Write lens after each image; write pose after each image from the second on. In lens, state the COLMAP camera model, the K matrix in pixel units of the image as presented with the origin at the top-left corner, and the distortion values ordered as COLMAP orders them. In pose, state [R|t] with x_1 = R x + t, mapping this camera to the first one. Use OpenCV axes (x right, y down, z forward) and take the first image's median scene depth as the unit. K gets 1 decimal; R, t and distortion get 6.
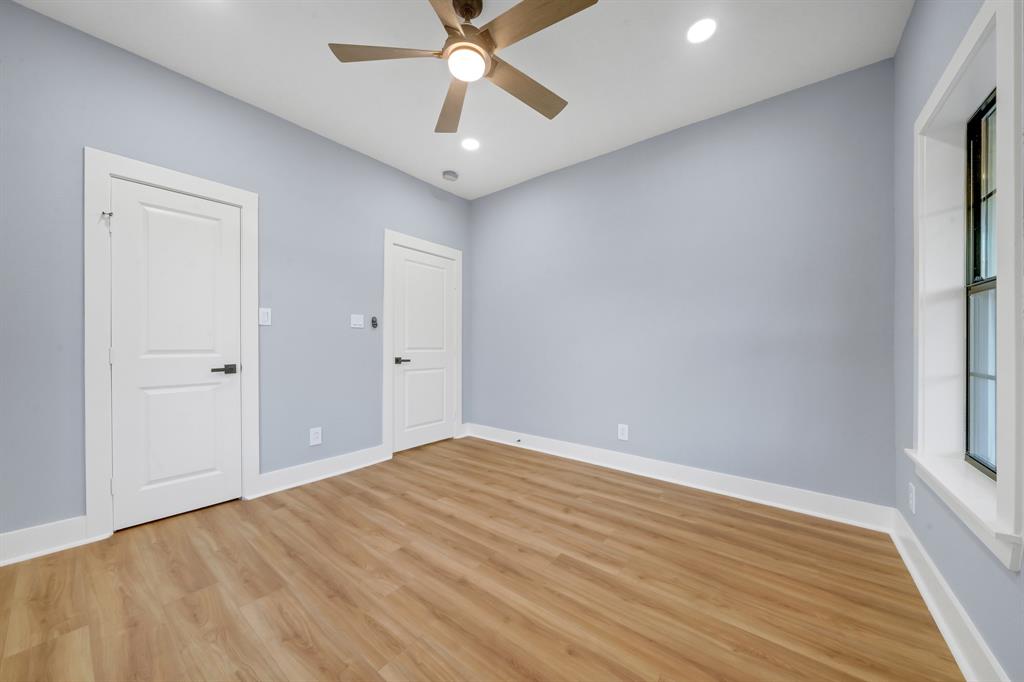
lens RADIAL K [[360.6, 0, 510.0], [0, 360.6, 336.9], [0, 0, 1]] dist [-0.000006, 0.000109]
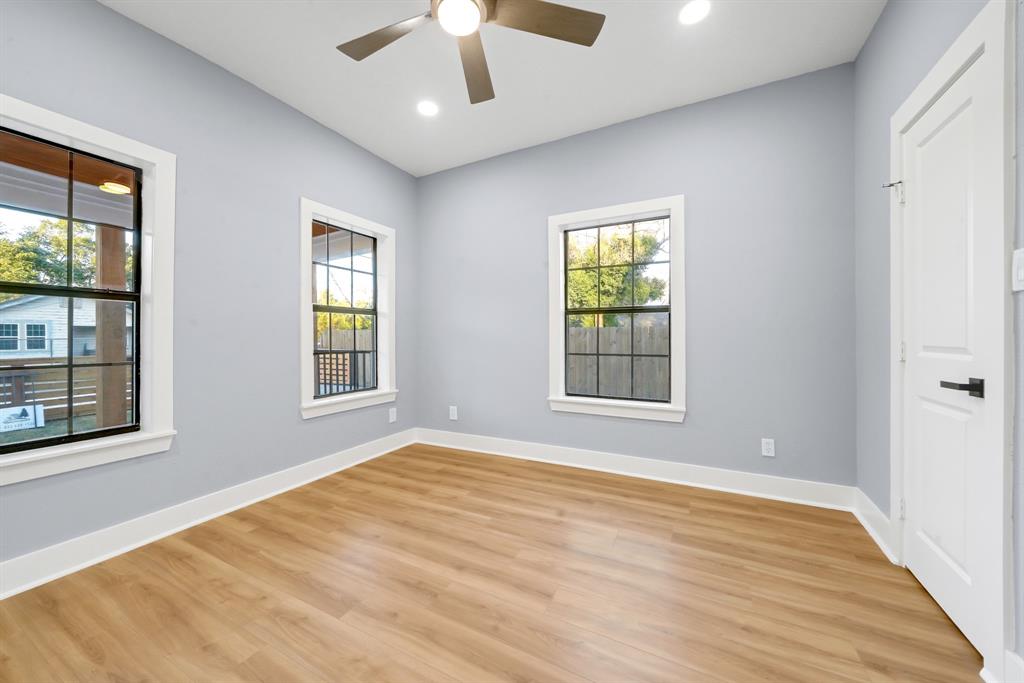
lens RADIAL K [[353.1, 0, 512.0], [0, 353.1, 341.5], [0, 0, 1]] dist [-0.000170, 0.000081]
pose [[-0.978568, 0.007634, -0.205784, -0.069375], [0.009837, 0.999905, -0.009684, 0.033904], [0.205690, -0.011500, -0.978550, 1.960072]]
